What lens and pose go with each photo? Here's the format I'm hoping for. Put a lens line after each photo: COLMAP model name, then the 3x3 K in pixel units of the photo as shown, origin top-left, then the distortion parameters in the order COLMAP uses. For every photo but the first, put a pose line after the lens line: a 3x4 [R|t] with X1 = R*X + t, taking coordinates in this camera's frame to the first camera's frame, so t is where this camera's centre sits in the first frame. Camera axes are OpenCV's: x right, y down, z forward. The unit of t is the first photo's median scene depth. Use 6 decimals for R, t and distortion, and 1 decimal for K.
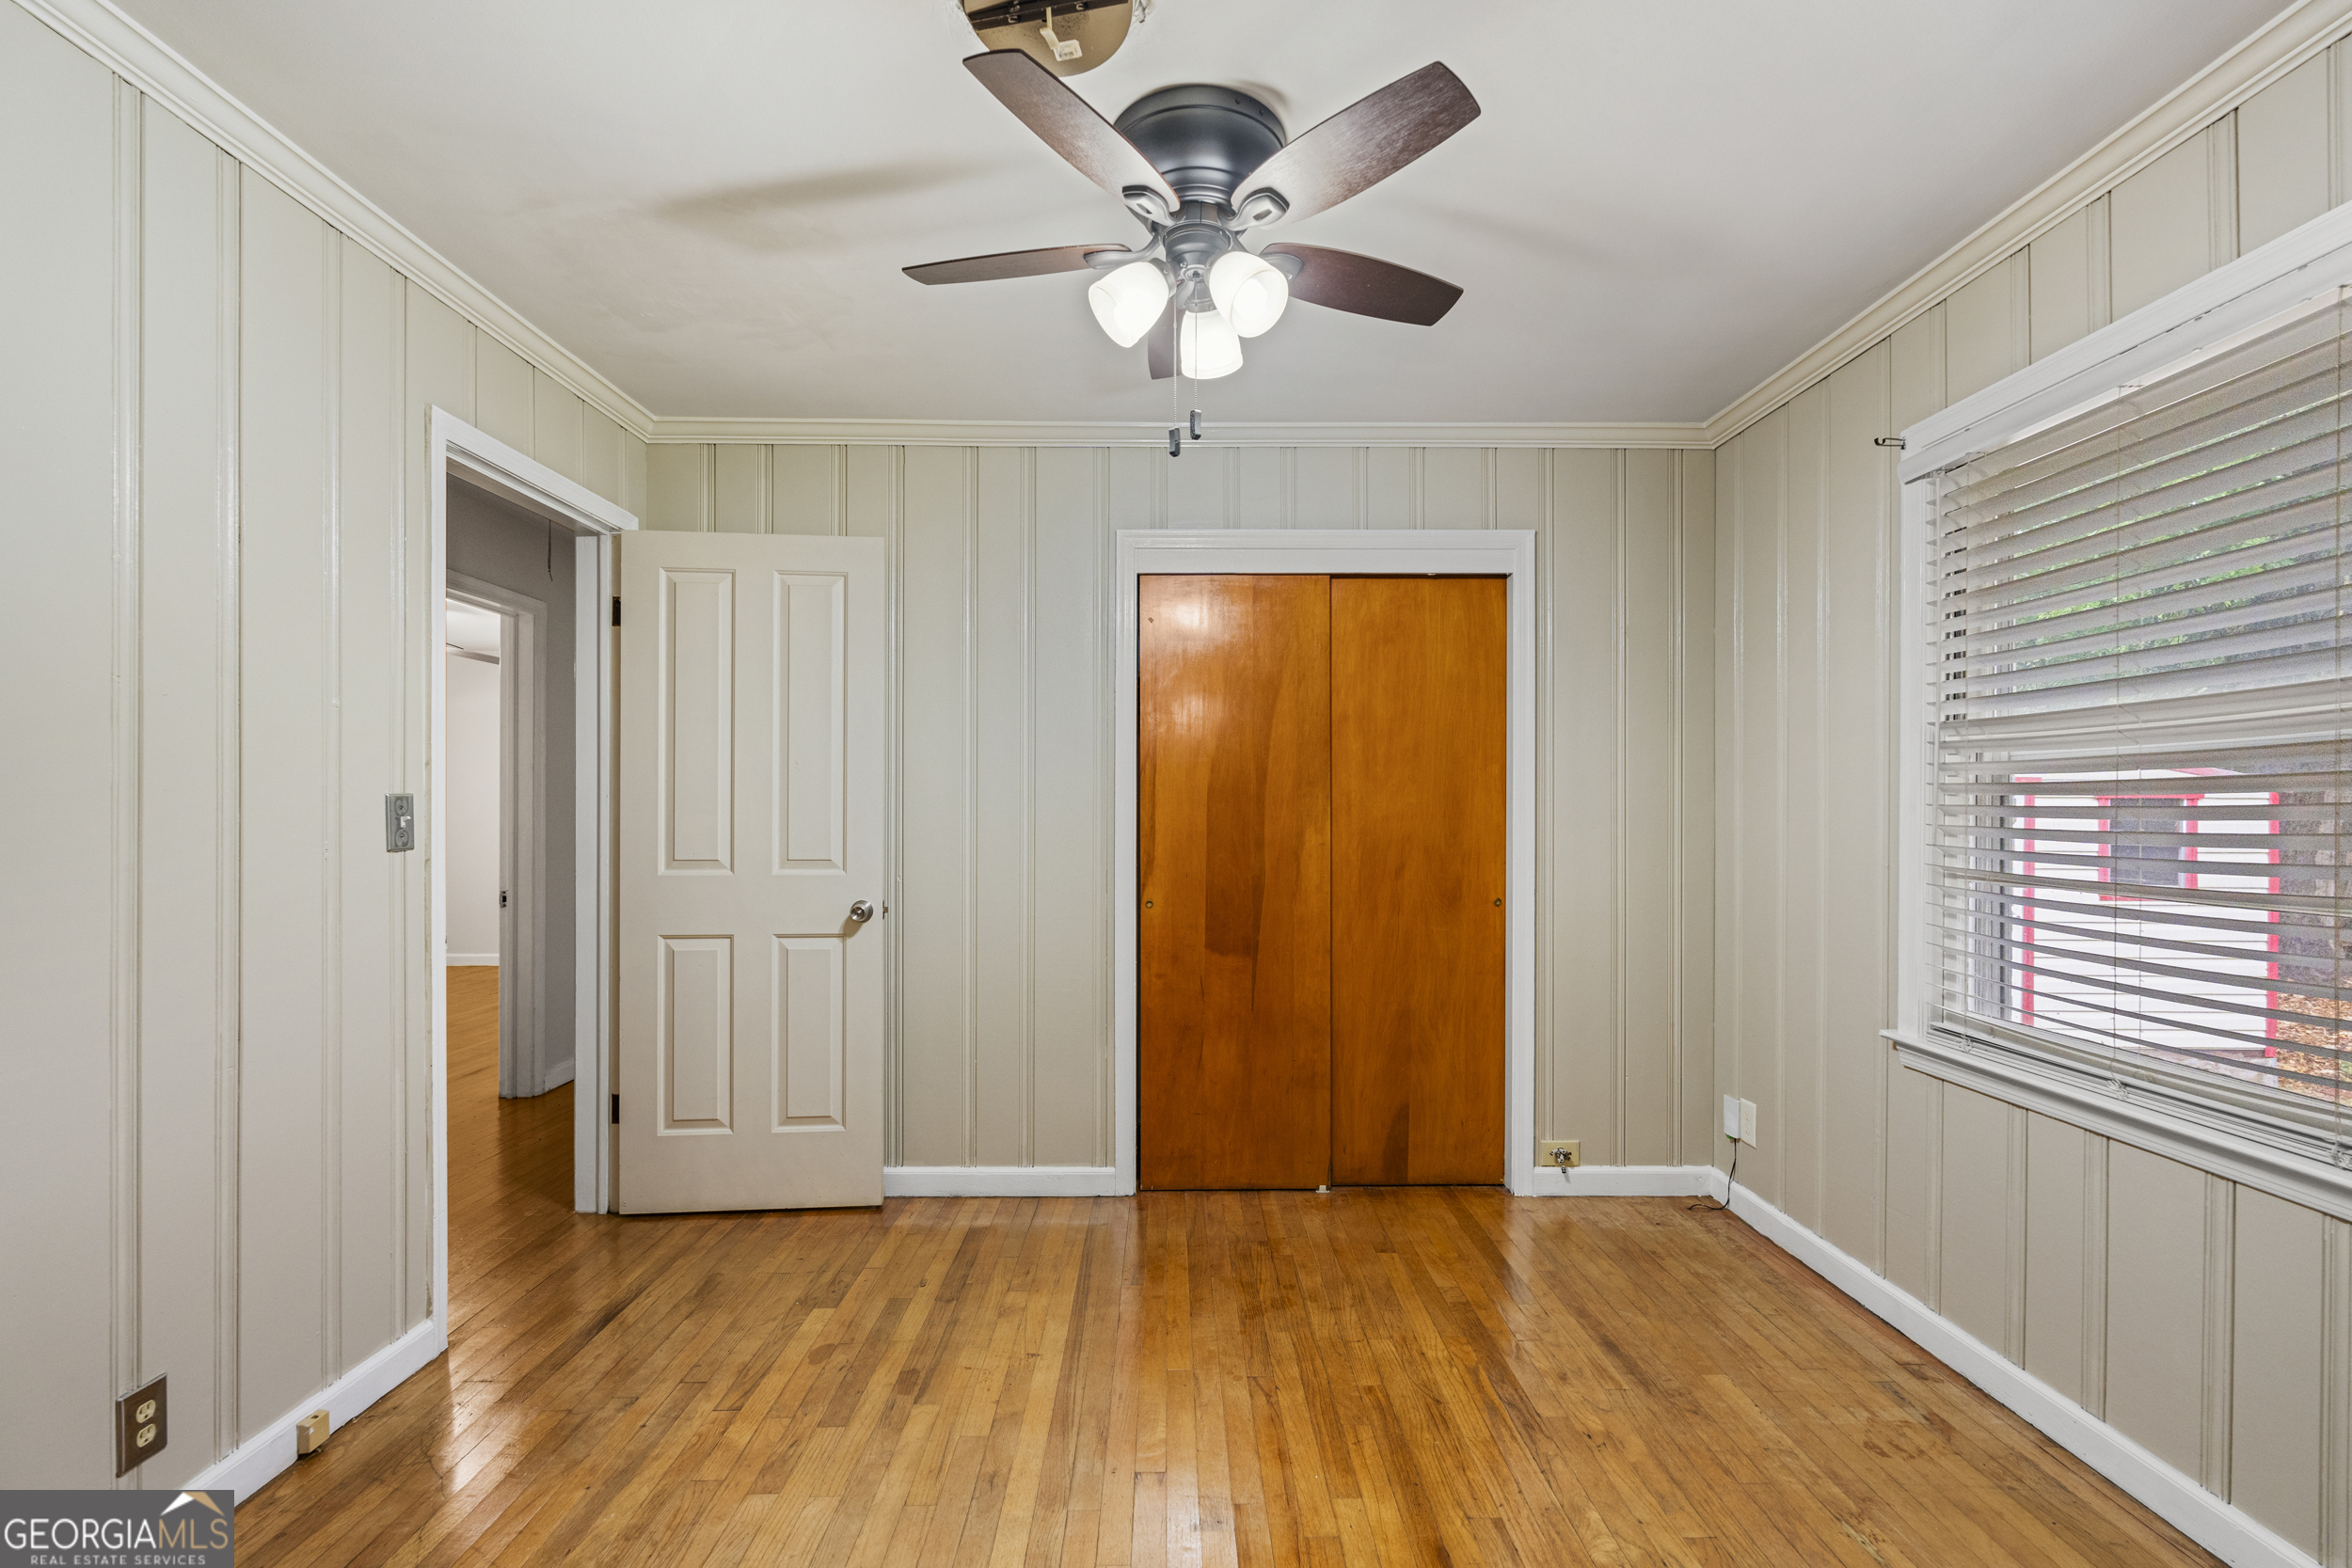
lens RADIAL K [[1040.4, 0, 1176.0], [0, 1040.4, 793.1], [0, 0, 1]] dist [-0.003163, -0.000446]
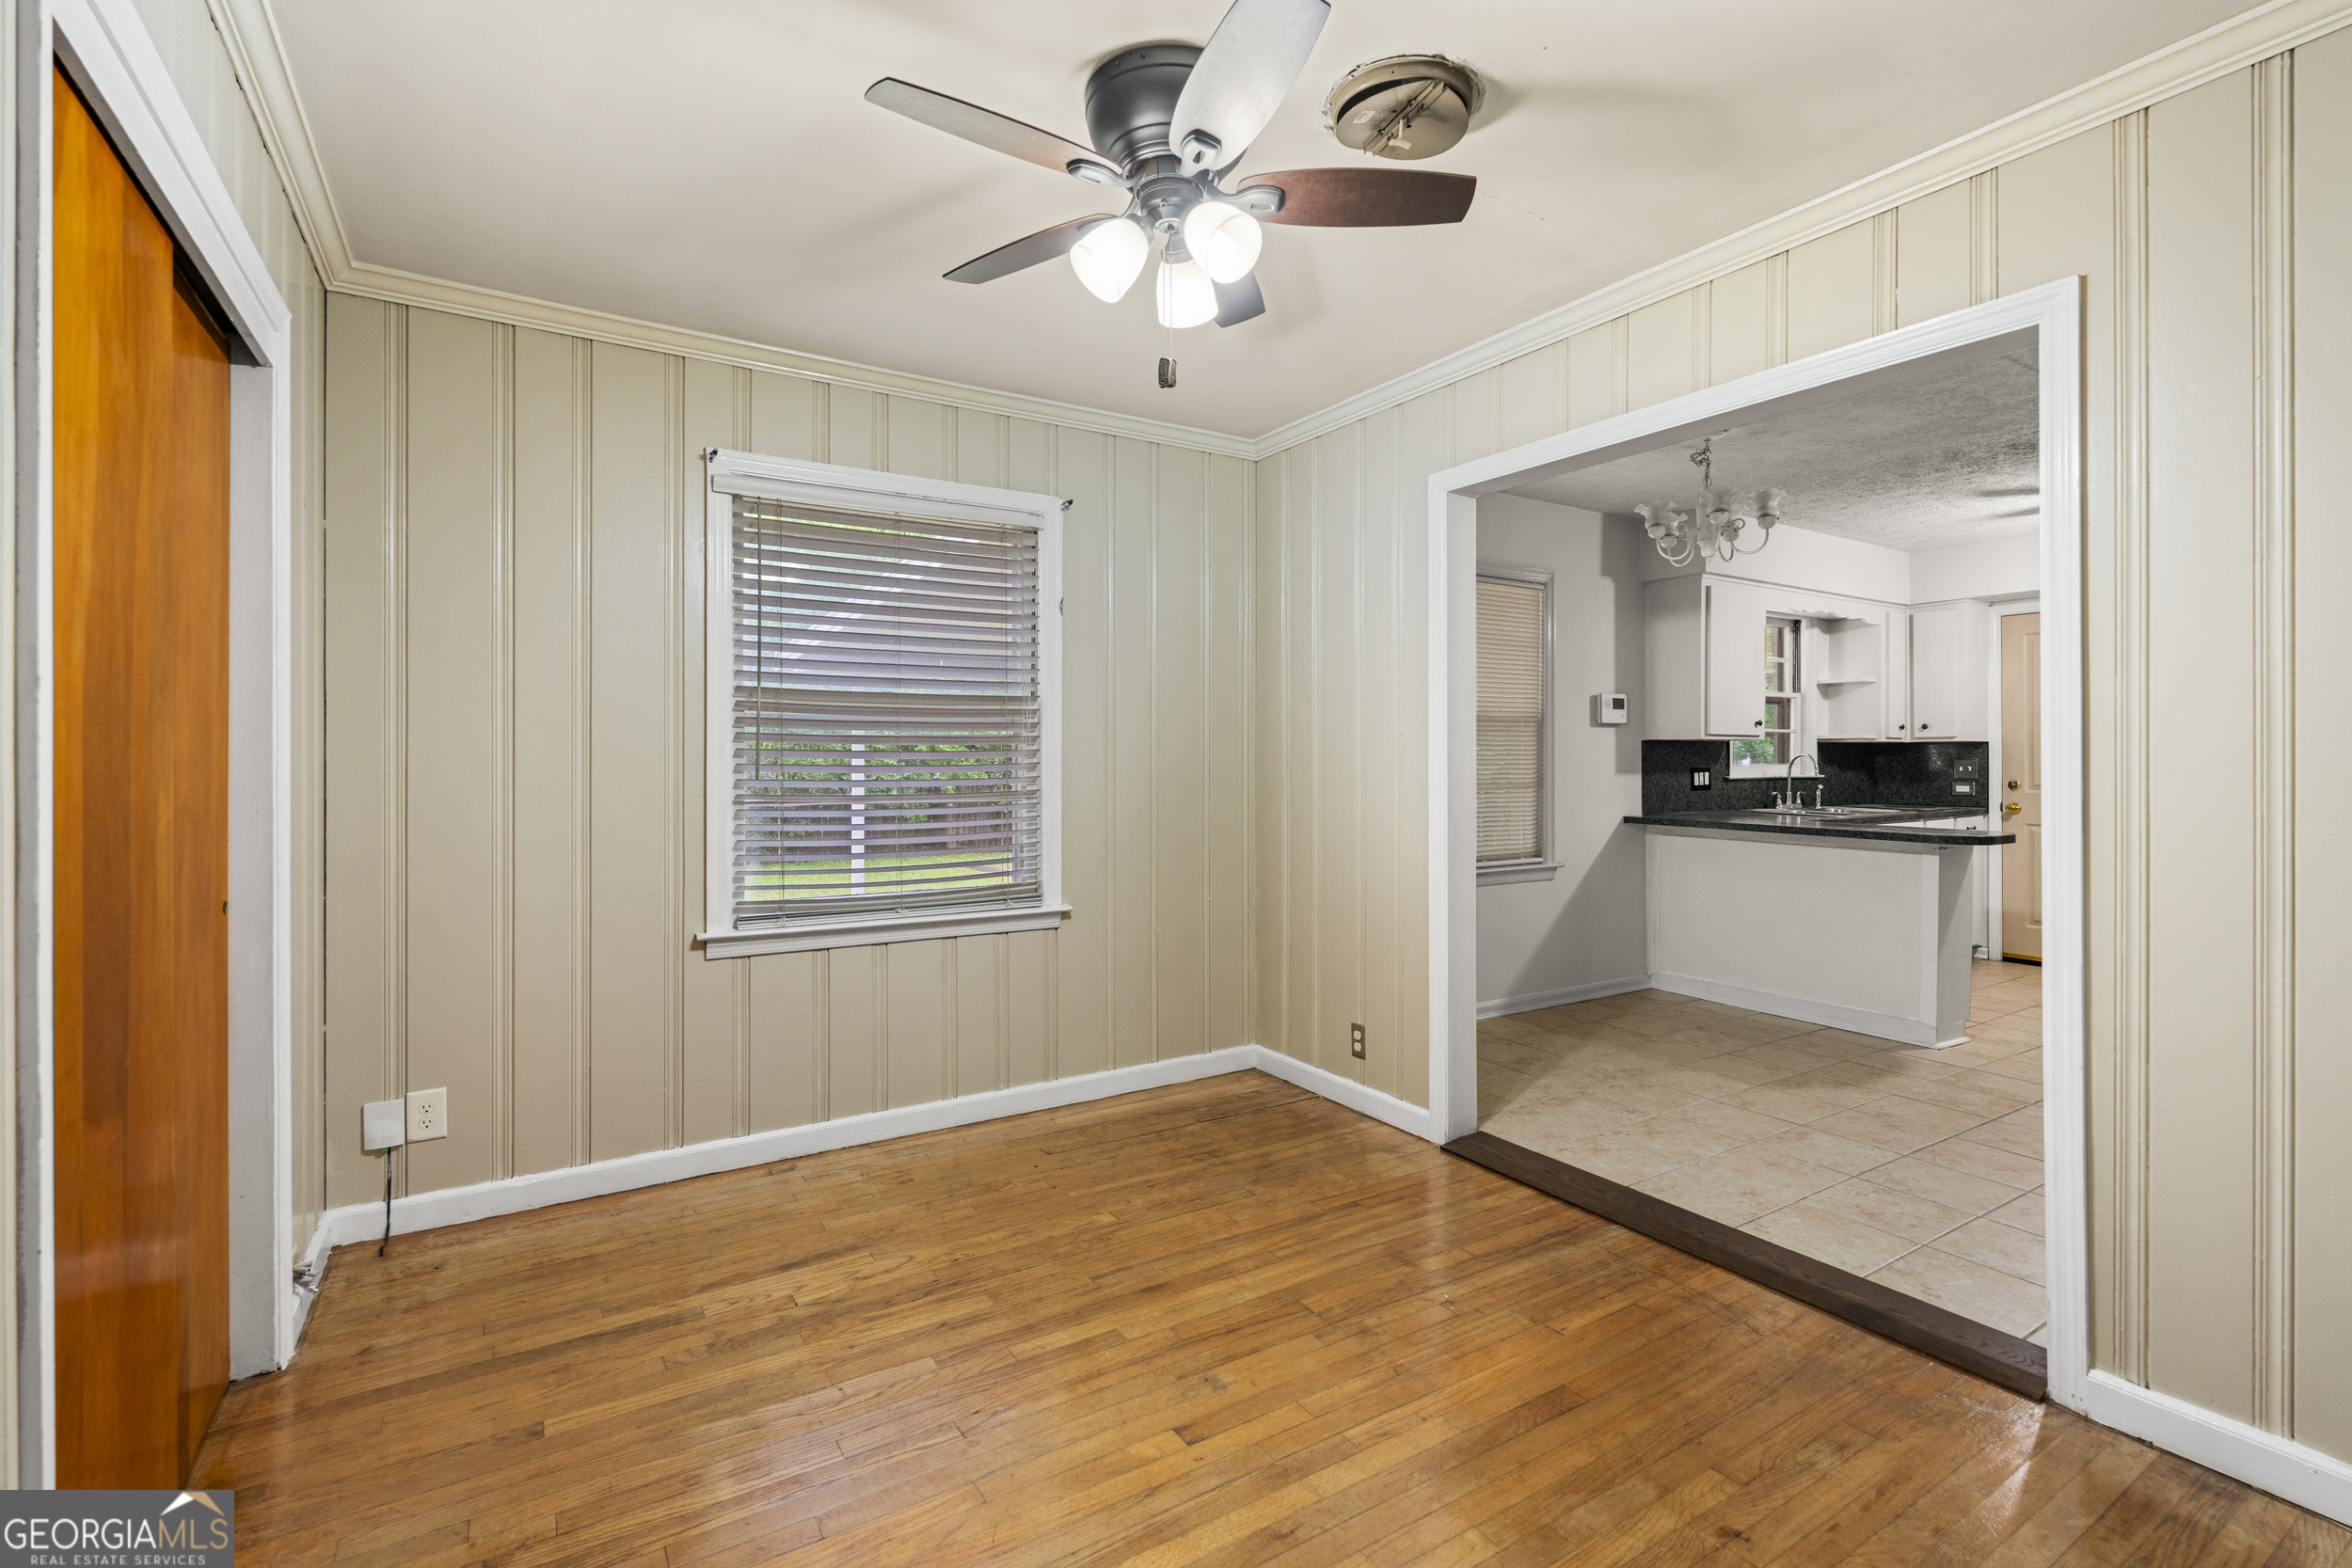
lens RADIAL K [[1062.1, 0, 1187.7], [0, 1062.1, 756.6], [0, 0, 1]] dist [-0.002366, -0.000131]
pose [[-0.523682, -0.000160, 0.851914, -0.731592], [-0.010266, 0.999929, -0.006123, 0.024800], [-0.851852, -0.011952, -0.523647, 1.280896]]
